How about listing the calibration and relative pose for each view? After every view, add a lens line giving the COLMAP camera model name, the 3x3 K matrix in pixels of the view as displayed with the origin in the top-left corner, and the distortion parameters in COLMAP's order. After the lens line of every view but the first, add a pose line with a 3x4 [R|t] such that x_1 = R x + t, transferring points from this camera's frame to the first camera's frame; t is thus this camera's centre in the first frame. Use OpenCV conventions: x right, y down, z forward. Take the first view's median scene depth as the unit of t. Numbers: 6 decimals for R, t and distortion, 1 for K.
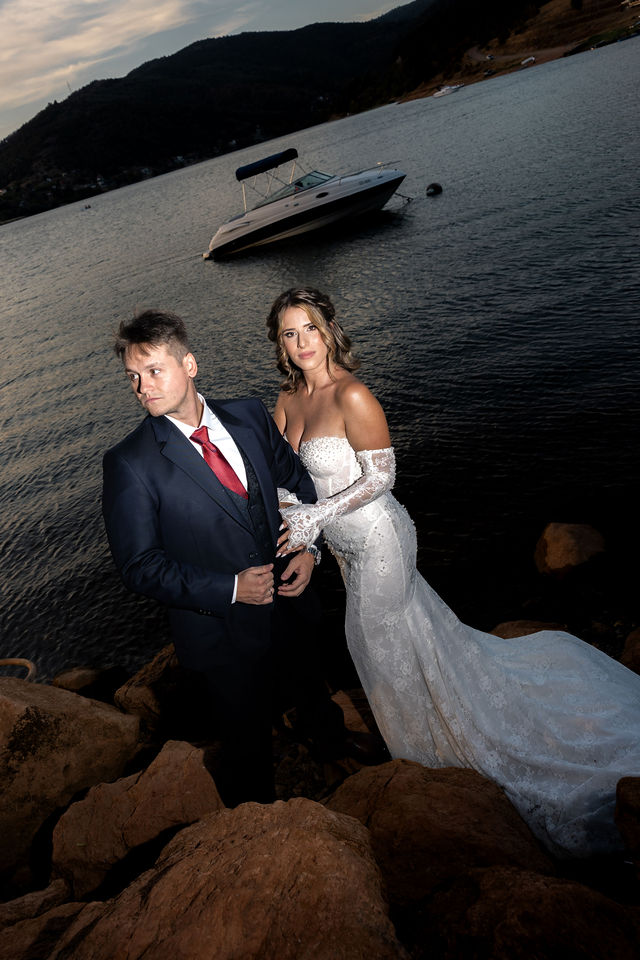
lens RADIAL K [[747.5, 0, 317.7], [0, 747.5, 474.6], [0, 0, 1]] dist [0.004969, 0.003553]
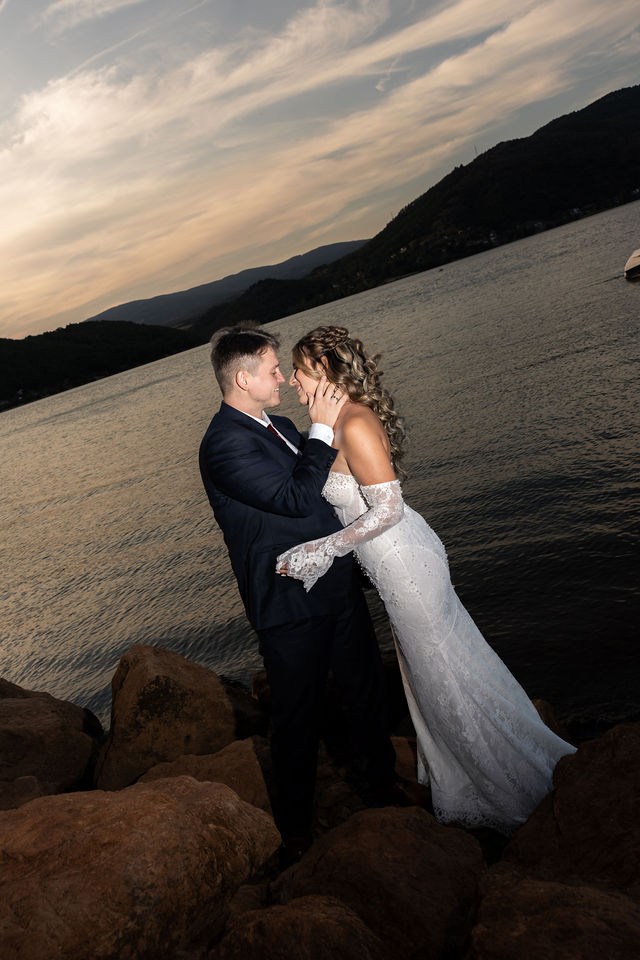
lens RADIAL K [[747.5, 0, 317.3], [0, 747.5, 479.0], [0, 0, 1]] dist [0.004969, 0.003553]
pose [[0.884653, 0.108674, -0.453408, 0.369317], [-0.135454, 0.990418, -0.026900, 0.001810], [0.446140, 0.085213, 0.890897, 0.036032]]
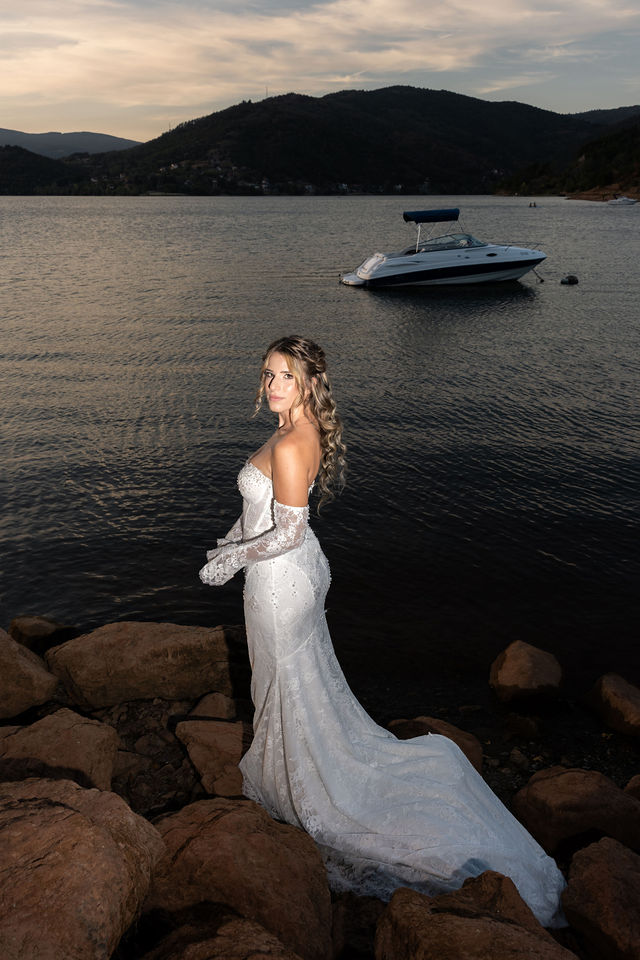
lens RADIAL K [[747.5, 0, 318.4], [0, 747.5, 476.1], [0, 0, 1]] dist [0.004969, 0.003553]
pose [[0.941790, 0.324926, -0.086345, 0.132196], [-0.328775, 0.943778, -0.034499, -0.034323], [0.070281, 0.060879, 0.995668, -0.042013]]
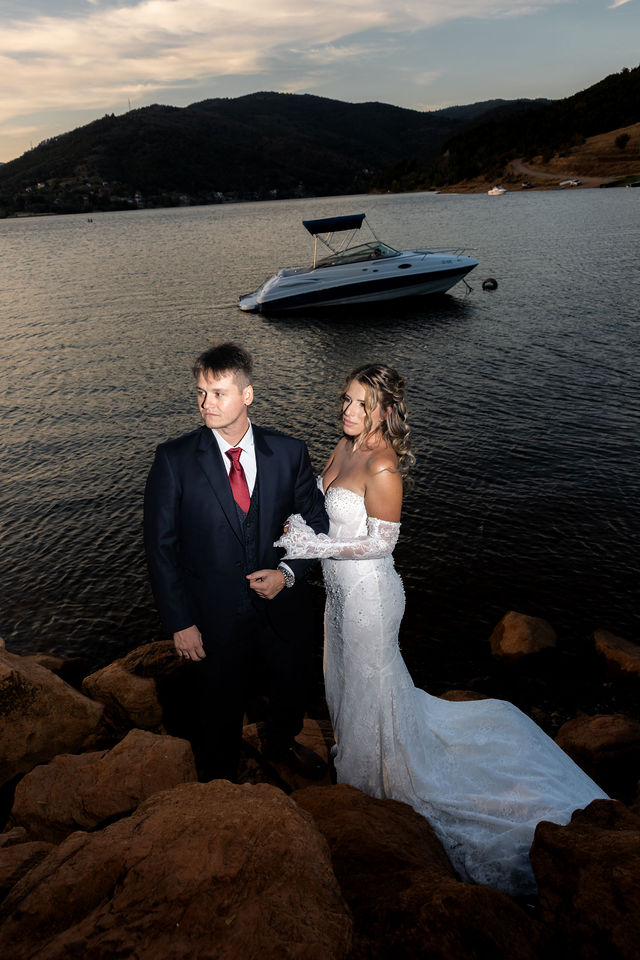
lens RADIAL K [[747.5, 0, 319.0], [0, 747.5, 476.5], [0, 0, 1]] dist [0.004969, 0.003553]
pose [[0.975602, 0.217320, 0.031198, -0.057120], [-0.214537, 0.973847, -0.074811, 0.027944], [-0.046640, 0.066293, 0.996710, -0.122287]]
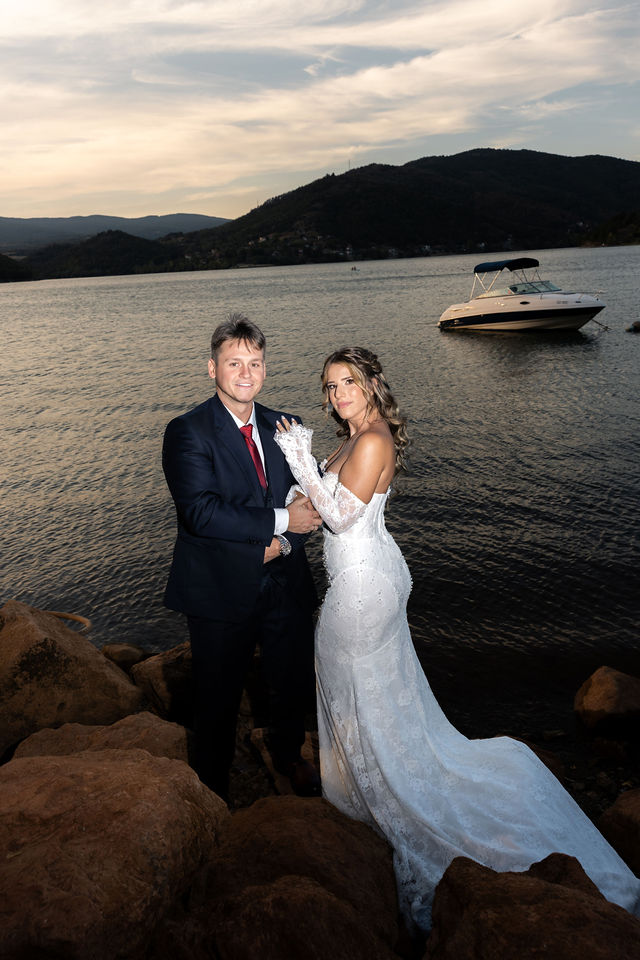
lens RADIAL K [[747.5, 0, 318.3], [0, 747.5, 477.7], [0, 0, 1]] dist [0.004969, 0.003553]
pose [[0.929664, 0.294193, -0.221755, 0.194299], [-0.315782, 0.946366, -0.068353, 0.030653], [0.189752, 0.133572, 0.972704, -0.067584]]
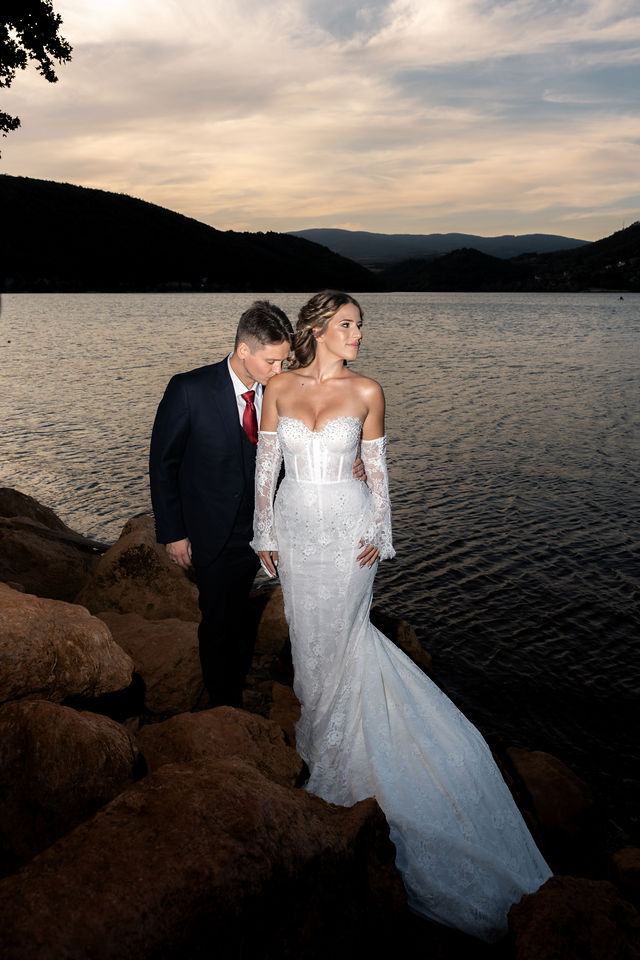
lens RADIAL K [[747.5, 0, 316.3], [0, 747.5, 480.4], [0, 0, 1]] dist [0.004969, 0.003553]
pose [[0.700510, 0.429024, -0.570284, 0.590637], [-0.473079, 0.877470, 0.079012, -0.042316], [0.534305, 0.214441, 0.817639, 0.056007]]
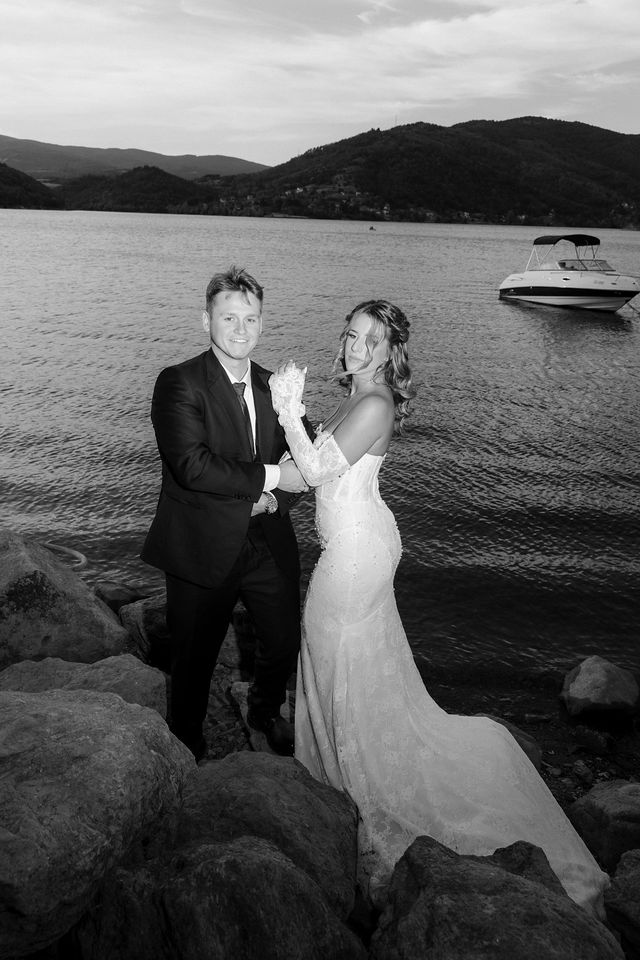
lens RADIAL K [[747.5, 0, 318.5], [0, 747.5, 476.2], [0, 0, 1]] dist [0.004969, 0.003553]
pose [[0.891678, 0.396944, -0.217592, 0.198631], [-0.409452, 0.912228, -0.013769, 0.024750], [0.193028, 0.101371, 0.975943, -0.037891]]
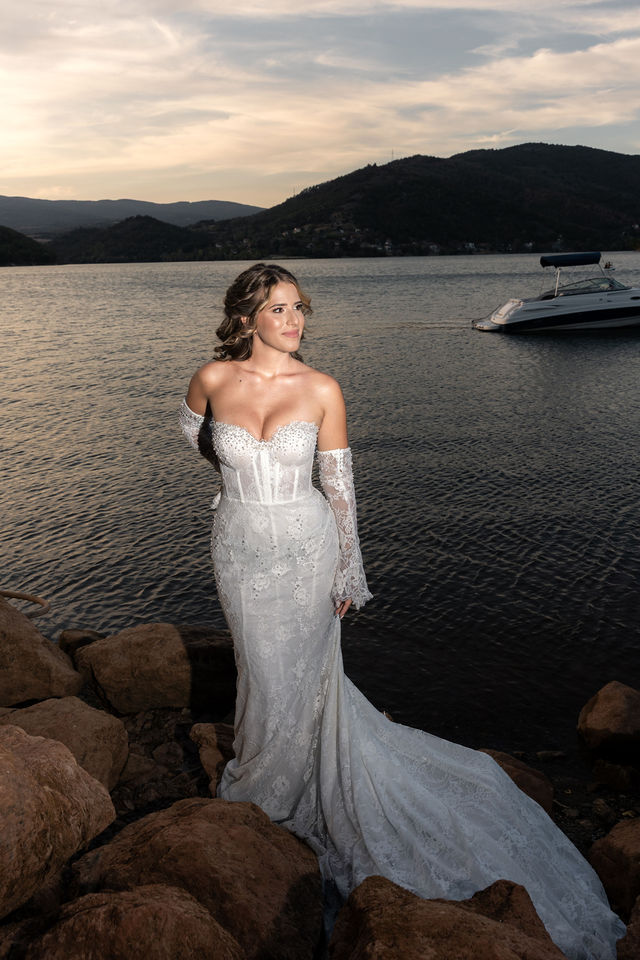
lens RADIAL K [[791.3, 0, 317.8], [0, 791.3, 476.0], [0, 0, 1]] dist [-0.010488, 0.016453]
pose [[0.907096, 0.334541, -0.255458, 0.274559], [-0.361357, 0.930158, -0.065015, 0.049923], [0.215866, 0.151287, 0.964632, 0.051886]]
